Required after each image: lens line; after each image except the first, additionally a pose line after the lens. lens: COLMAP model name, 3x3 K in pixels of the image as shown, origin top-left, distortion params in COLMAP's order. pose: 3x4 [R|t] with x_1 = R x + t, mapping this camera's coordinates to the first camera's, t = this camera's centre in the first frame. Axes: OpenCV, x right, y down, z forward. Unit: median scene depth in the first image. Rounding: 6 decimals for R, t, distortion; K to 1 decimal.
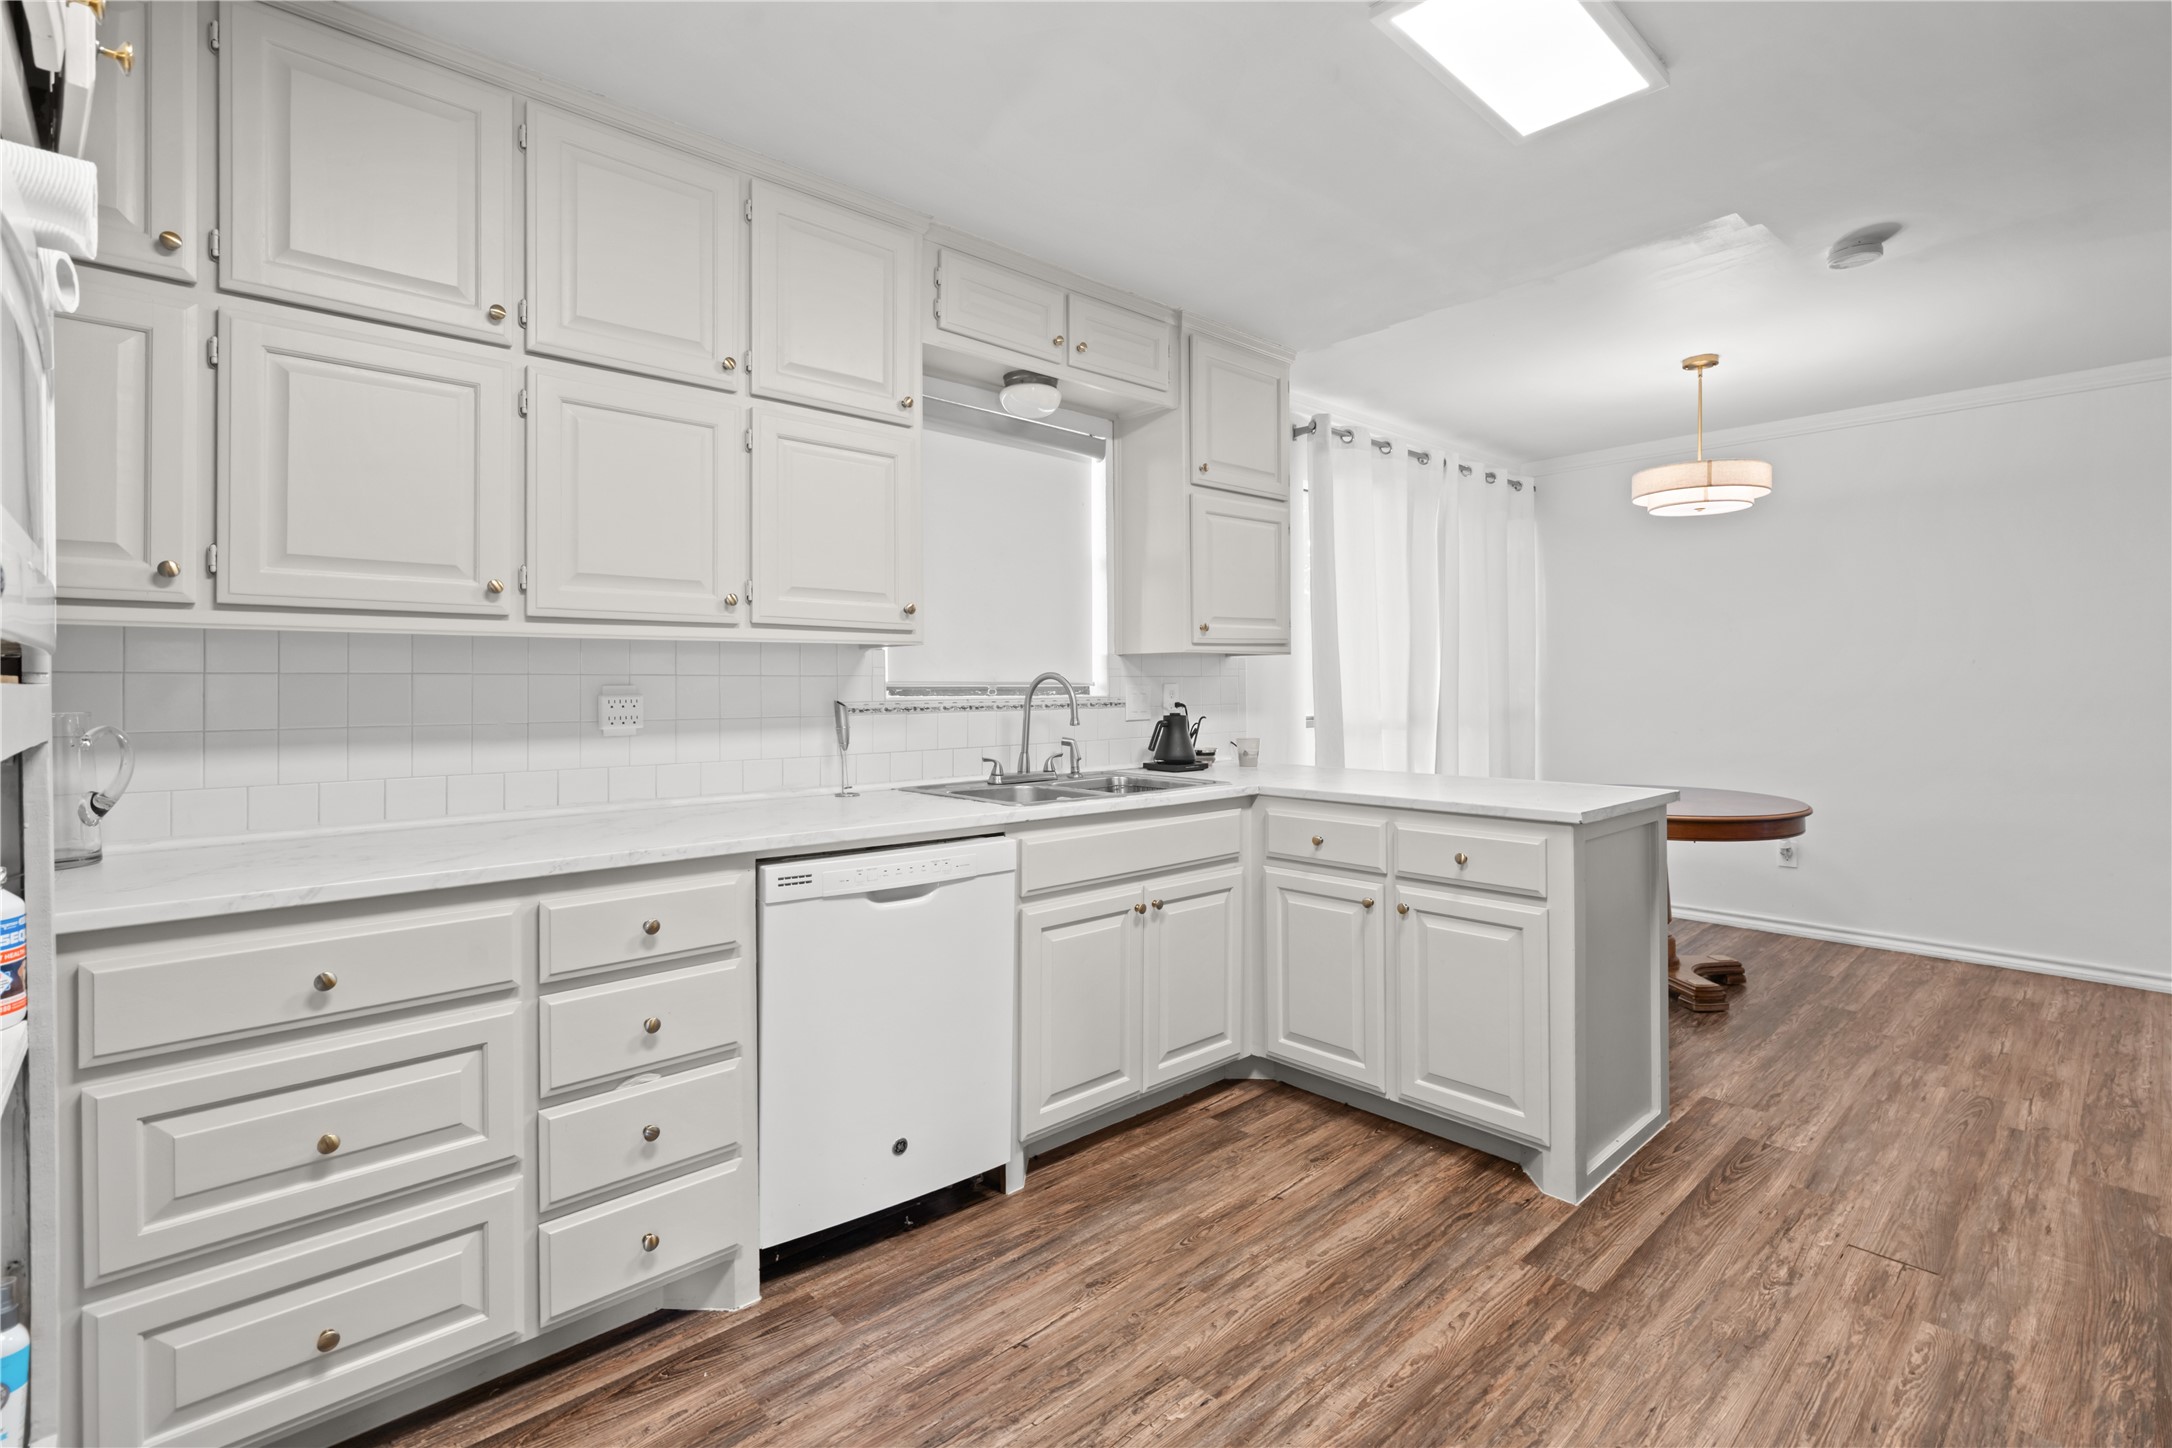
lens RADIAL K [[997.6, 0, 1086.0], [0, 997.6, 685.7], [0, 0, 1]] dist [-0.003454, -0.000549]
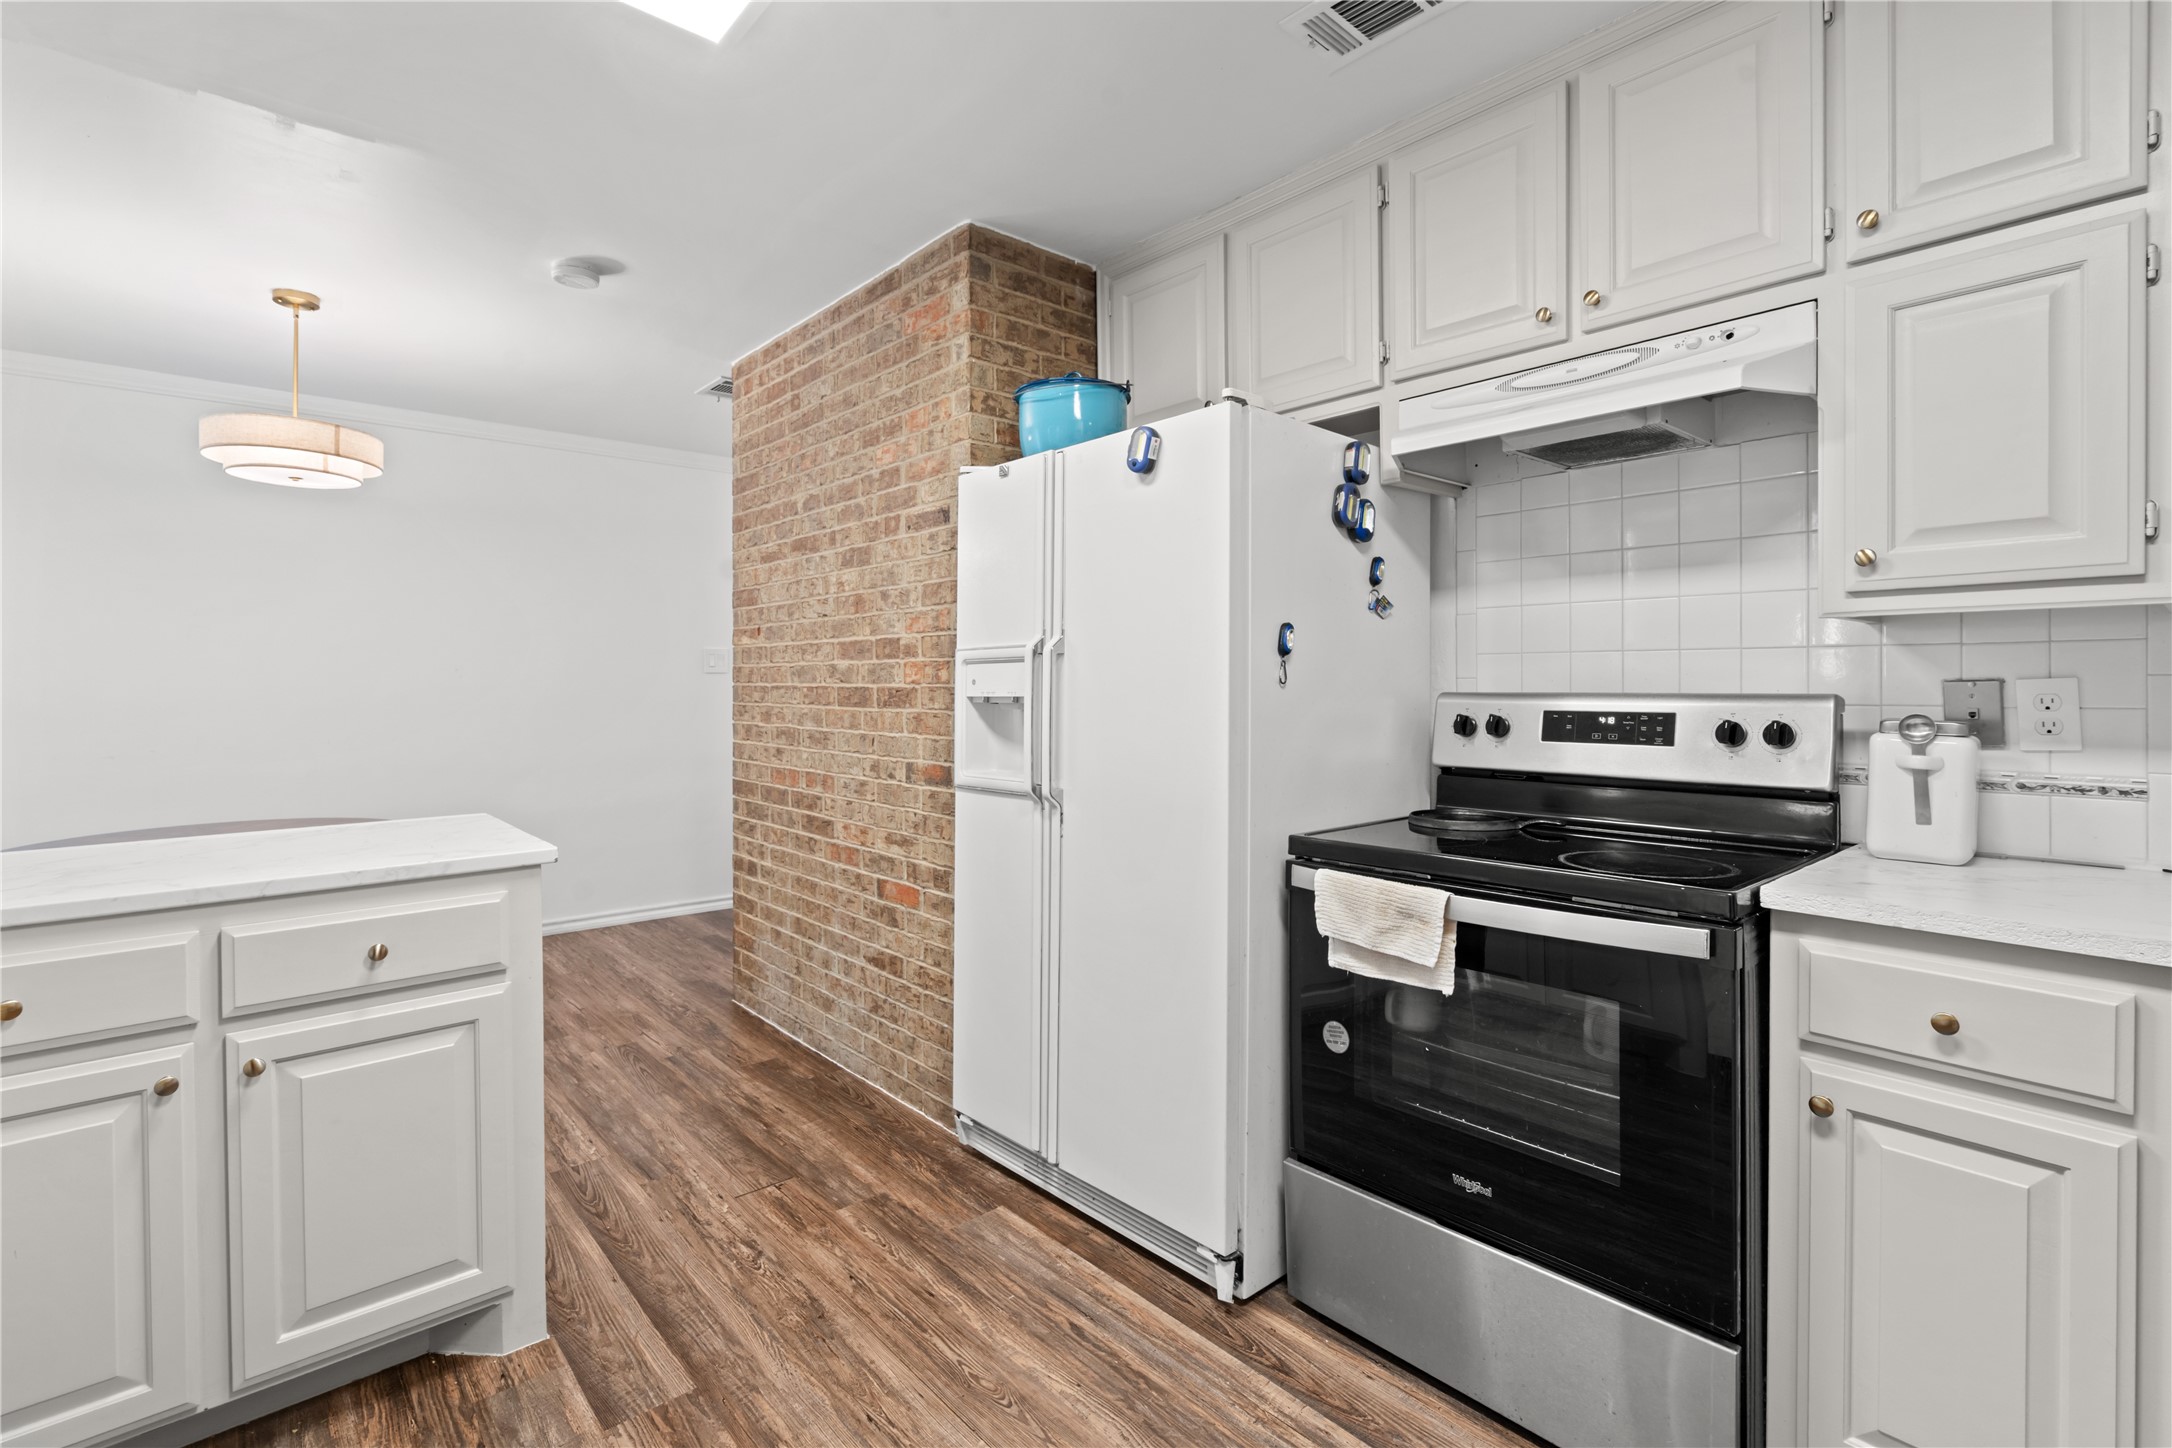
lens RADIAL K [[988.7, 0, 1074.3], [0, 988.7, 691.0], [0, 0, 1]] dist [-0.002627, 0.000770]
pose [[0.024999, -0.005288, 0.999673, -0.292973], [0.010989, 0.999927, 0.005015, 0.000469], [-0.999627, 0.010860, 0.025056, 0.553934]]
